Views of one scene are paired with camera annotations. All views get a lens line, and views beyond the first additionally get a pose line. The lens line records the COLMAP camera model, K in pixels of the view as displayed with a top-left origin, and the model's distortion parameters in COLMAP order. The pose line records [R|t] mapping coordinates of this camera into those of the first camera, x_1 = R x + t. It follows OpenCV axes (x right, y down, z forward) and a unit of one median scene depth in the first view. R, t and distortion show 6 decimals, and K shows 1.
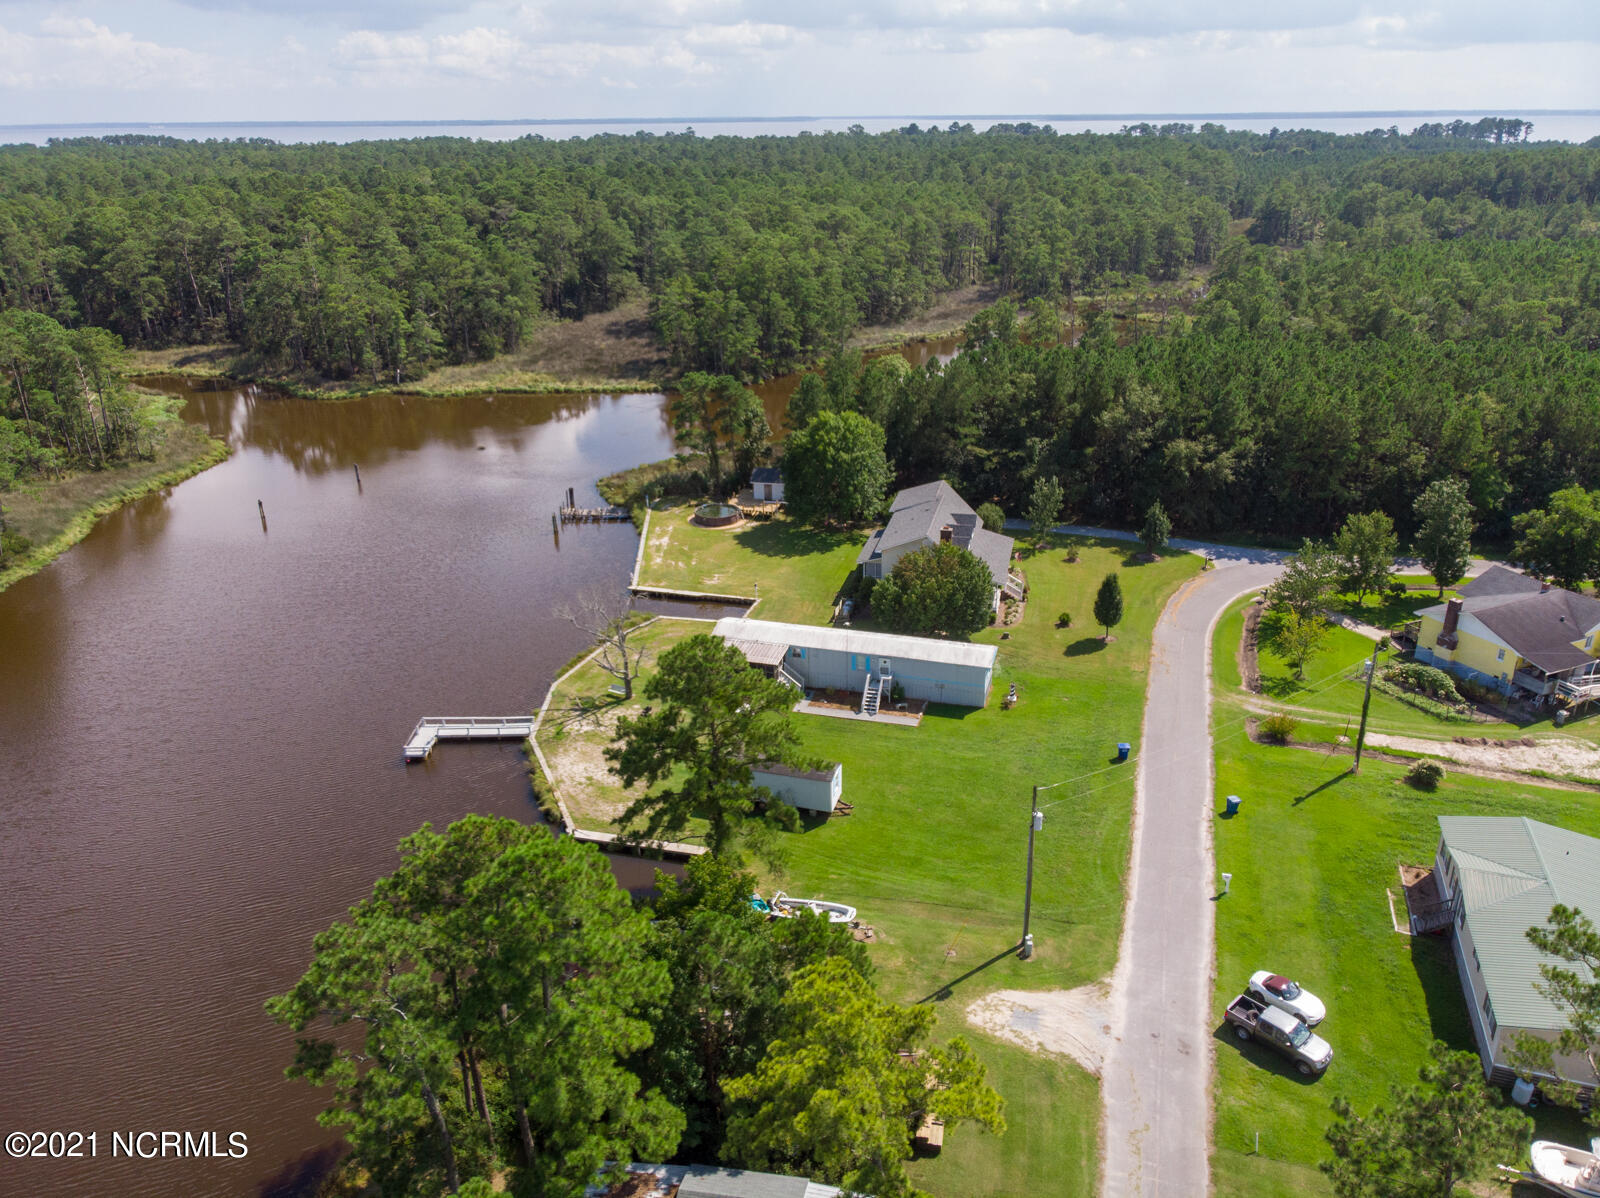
lens RADIAL K [[1178.8, 0, 801.2], [0, 1178.8, 593.7], [0, 0, 1]] dist [-0.001425, 0.008415]
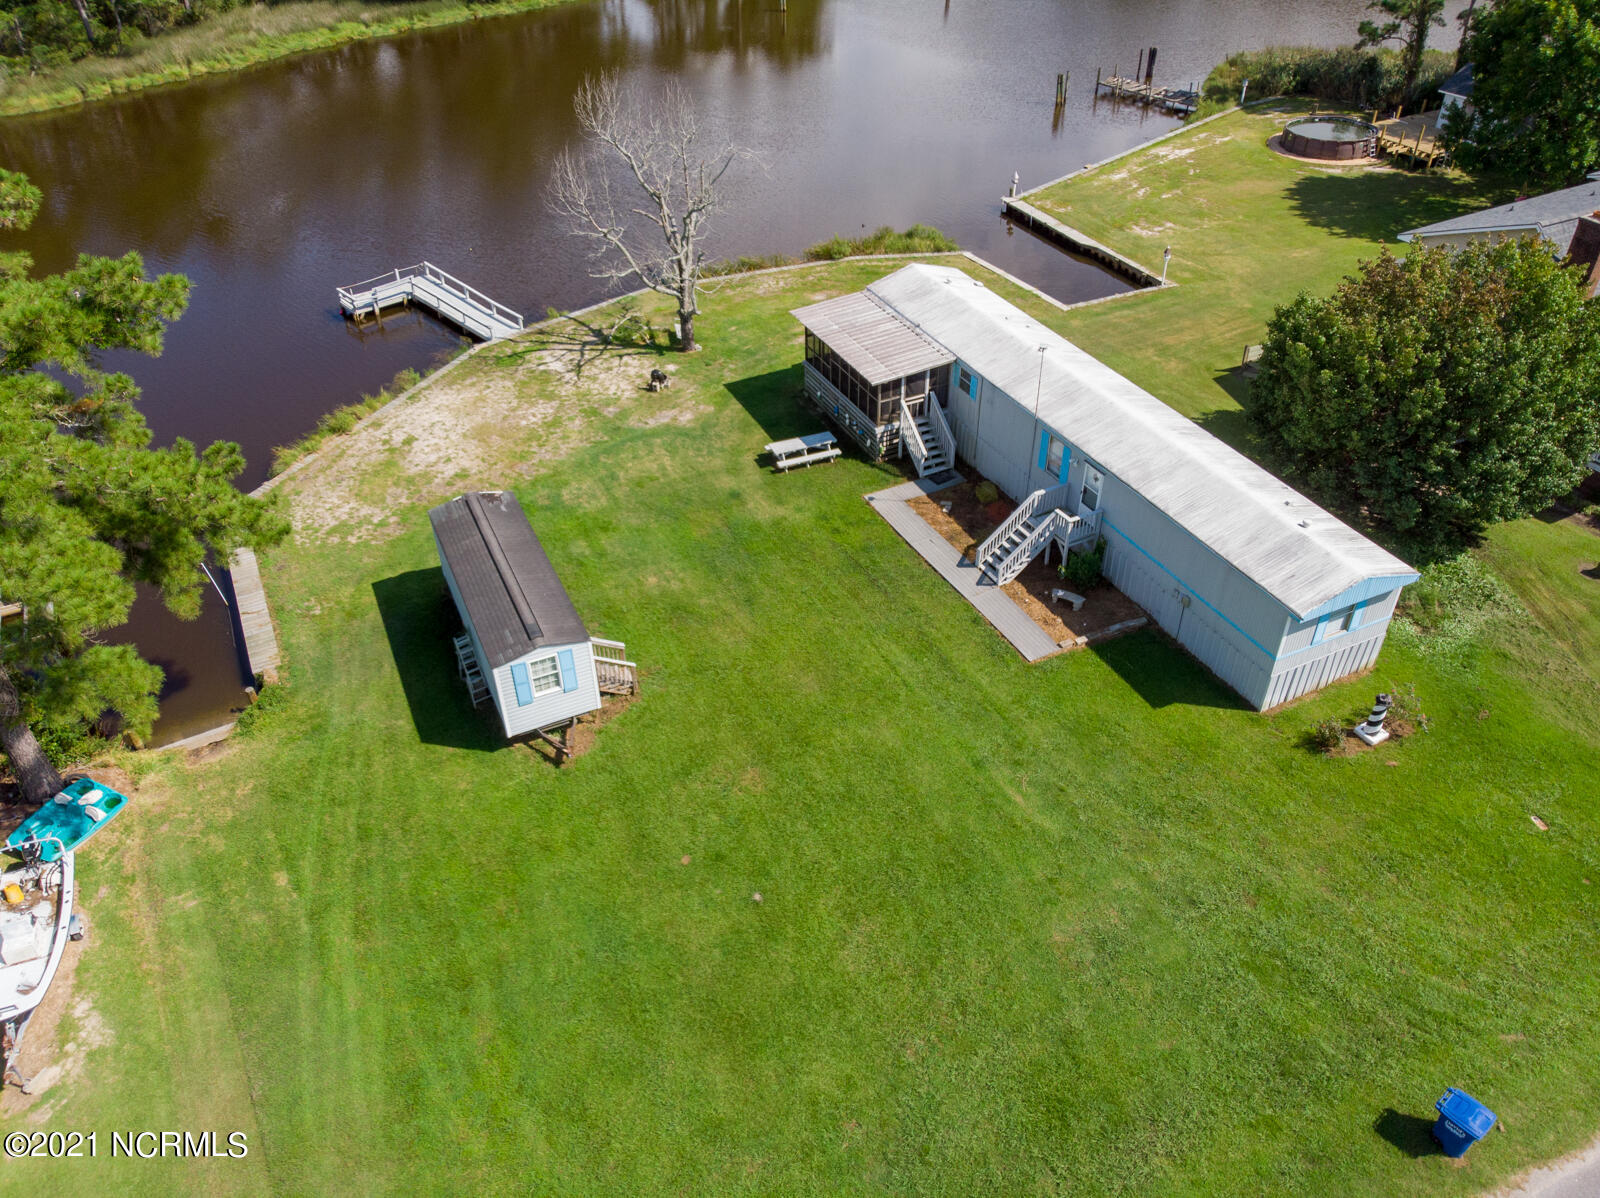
lens RADIAL K [[1178.8, 0, 801.2], [0, 1178.8, 593.7], [0, 0, 1]] dist [-0.001425, 0.008415]
pose [[0.666130, 0.455162, -0.590846, 0.192325], [-0.279588, 0.886816, 0.367952, -0.017169], [0.691449, -0.079910, 0.717992, 0.507336]]
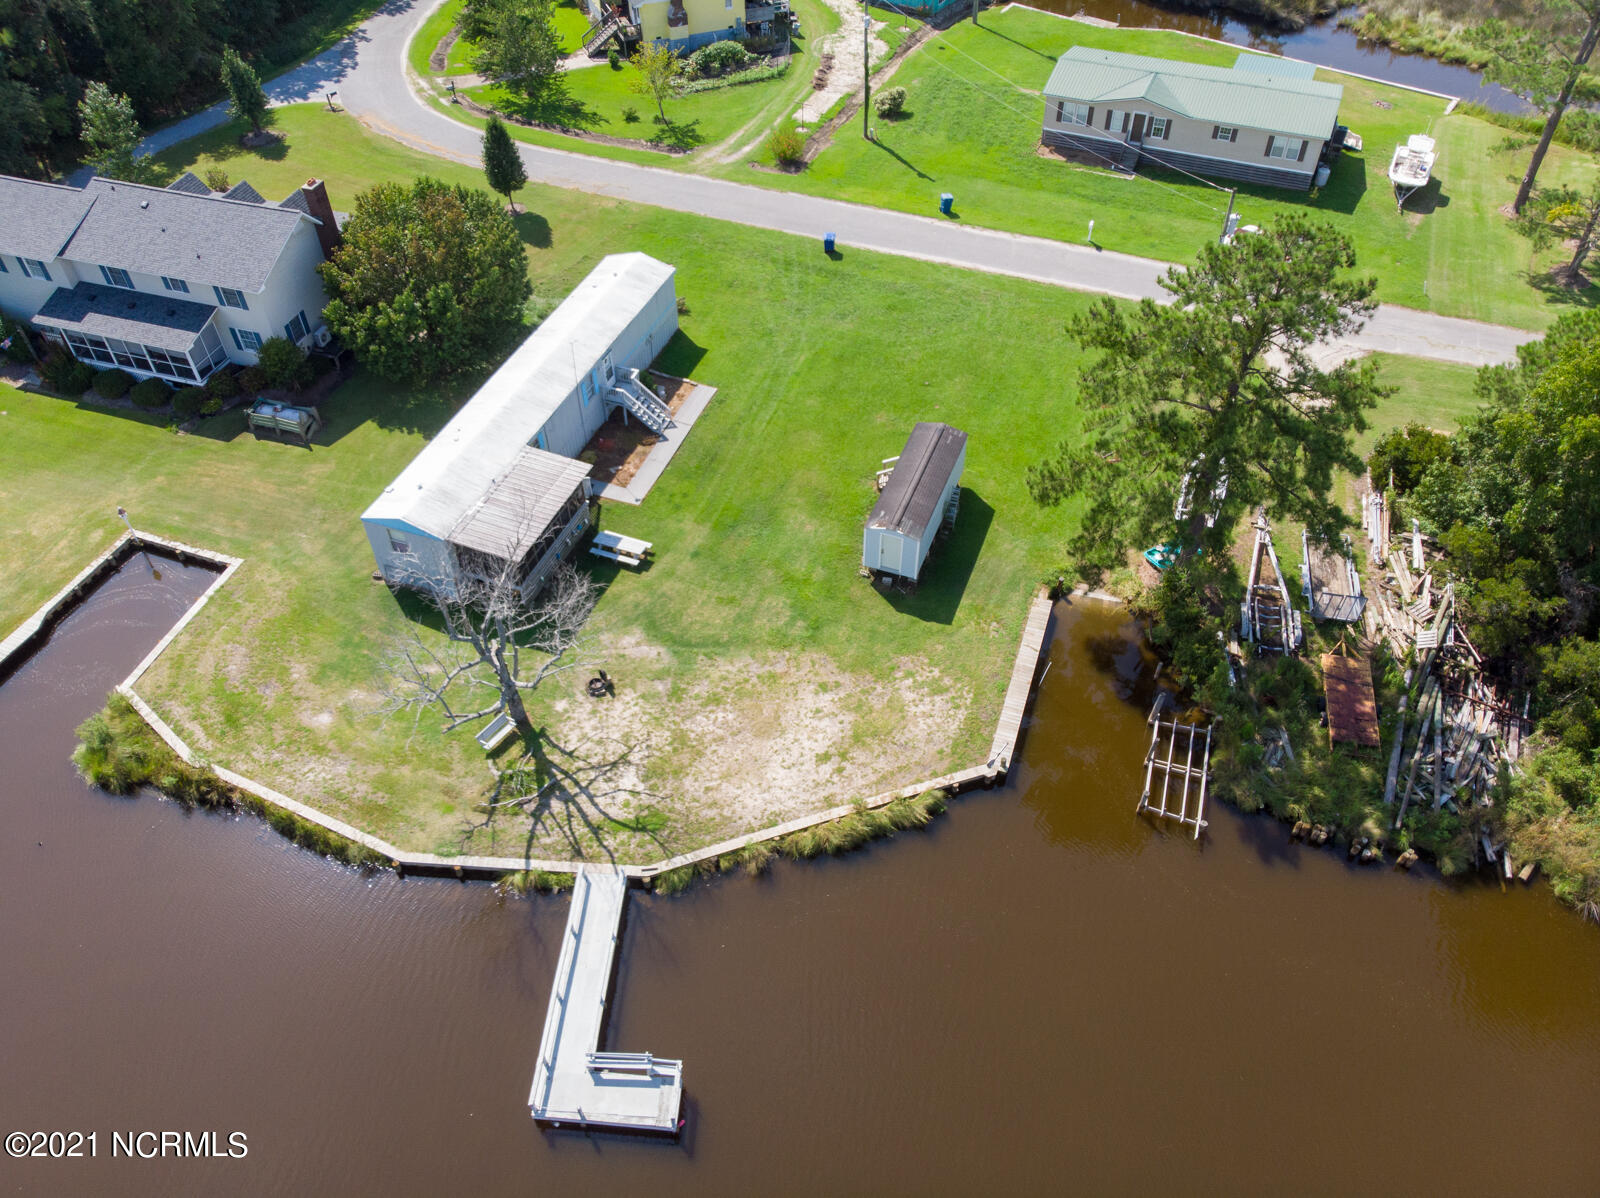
lens RADIAL K [[1207.5, 0, 808.8], [0, 1207.5, 598.8], [0, 0, 1]] dist [0.000116, 0.000307]
pose [[0.069813, -0.704164, 0.706597, -0.360765], [0.381782, 0.673258, 0.633218, -0.172994], [-0.921612, 0.225559, 0.315840, 0.558324]]
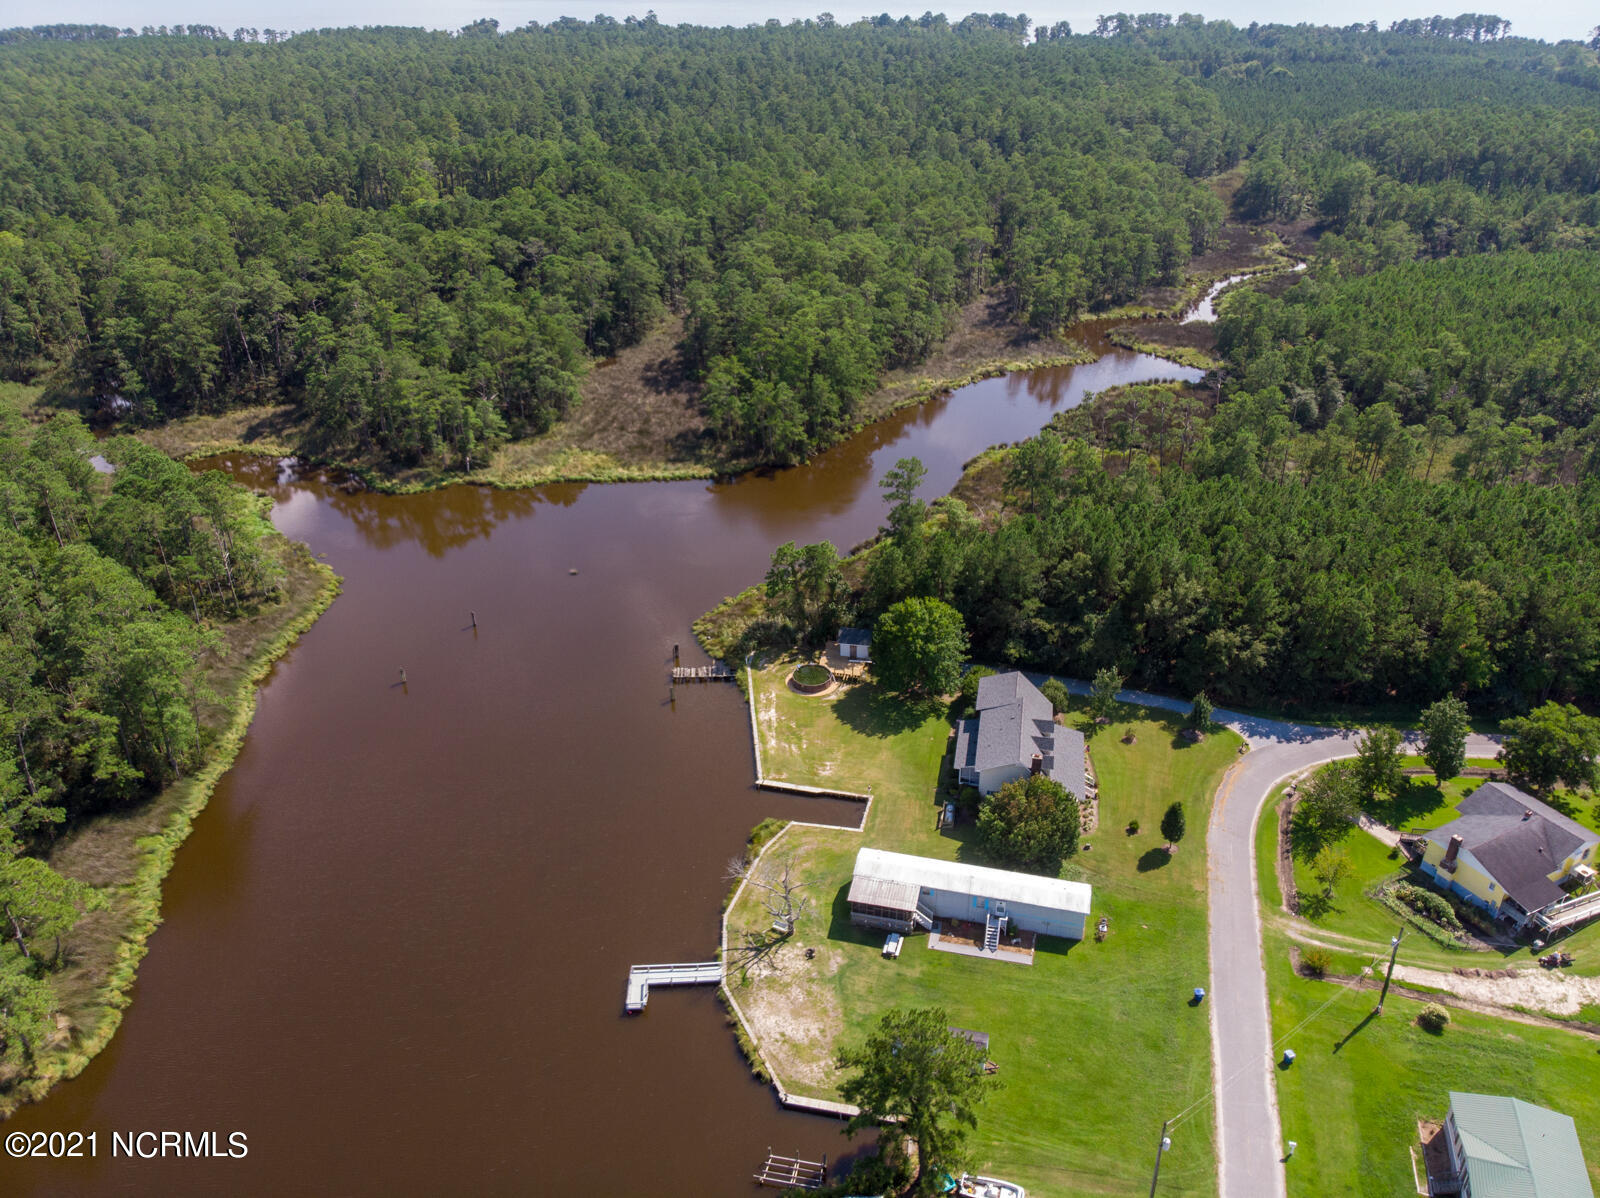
lens RADIAL K [[1178.8, 0, 801.2], [0, 1178.8, 593.7], [0, 0, 1]] dist [-0.001425, 0.008415]
pose [[0.999277, -0.019784, 0.032479, -0.131865], [0.015950, 0.993315, 0.114329, -0.314130], [-0.034524, -0.113728, 0.992912, -0.138589]]
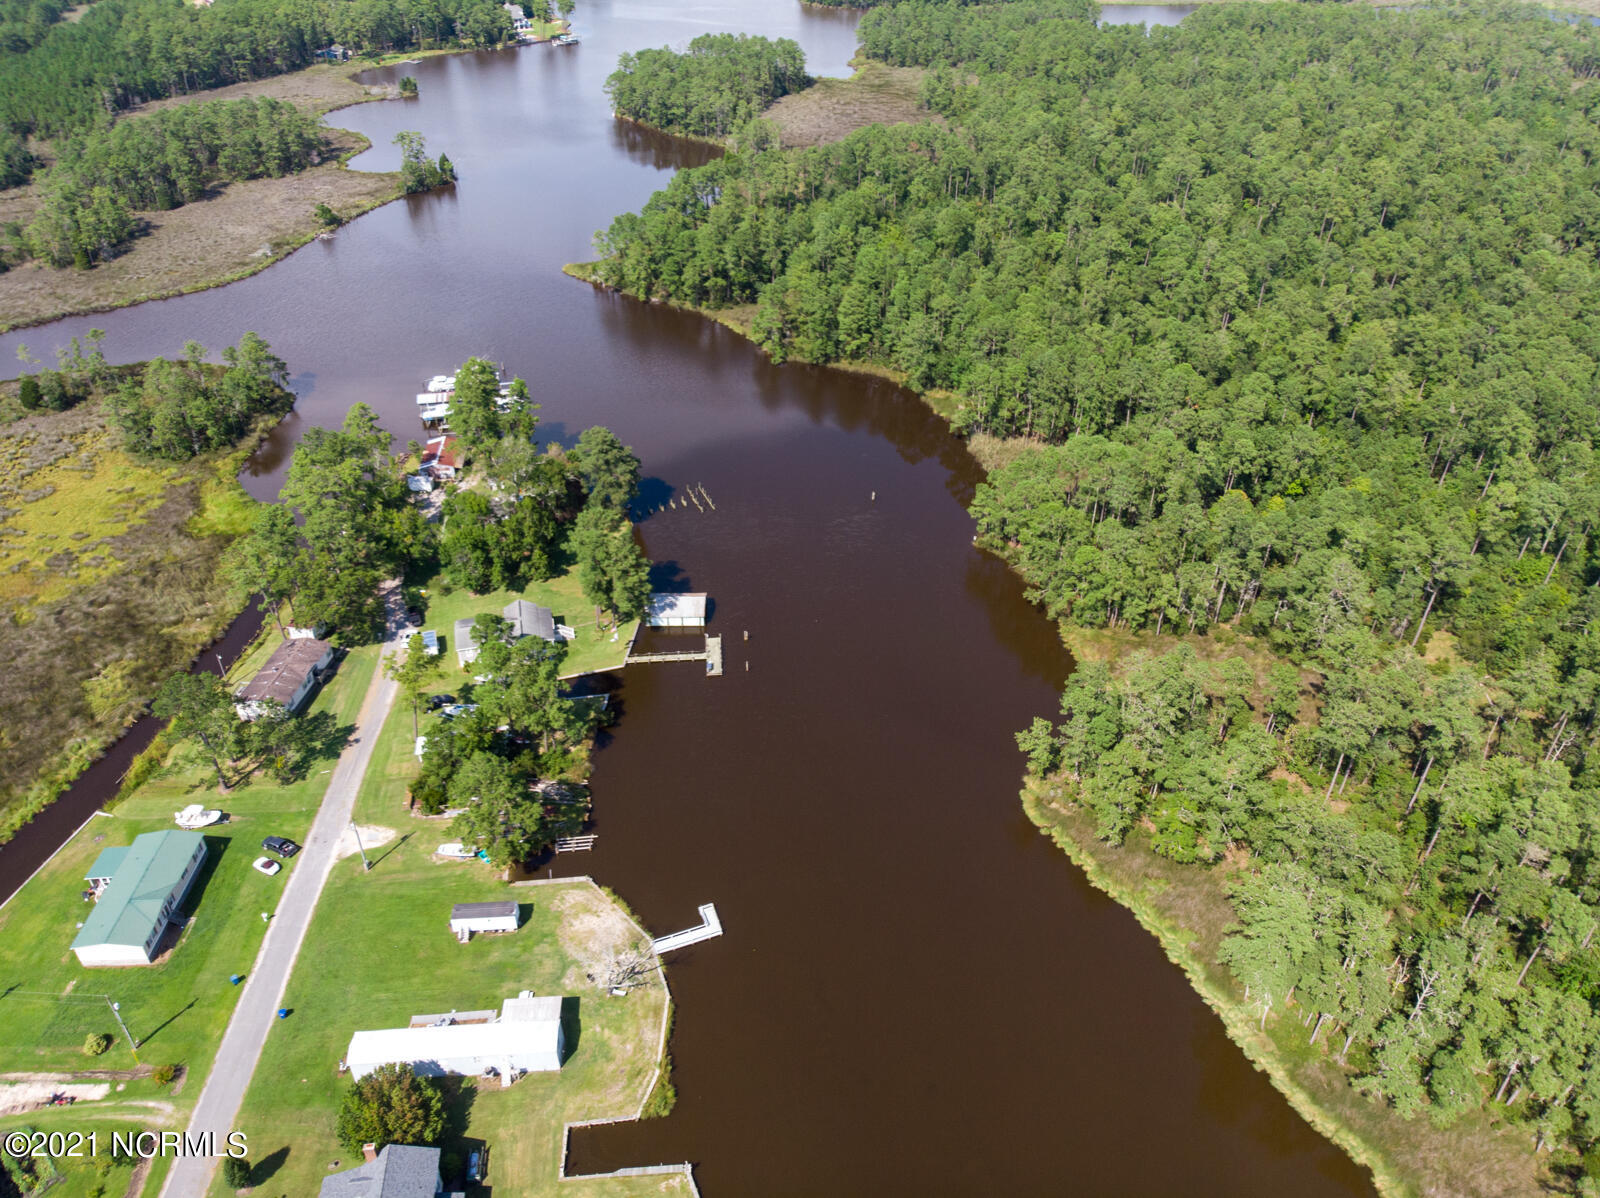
lens RADIAL K [[1178.8, 0, 801.2], [0, 1178.8, 593.7], [0, 0, 1]] dist [-0.001425, 0.008415]
pose [[-0.939374, 0.211233, -0.270105, -0.060288], [-0.113616, 0.551481, 0.826414, -1.142938], [0.323524, 0.807000, -0.494047, 1.101472]]
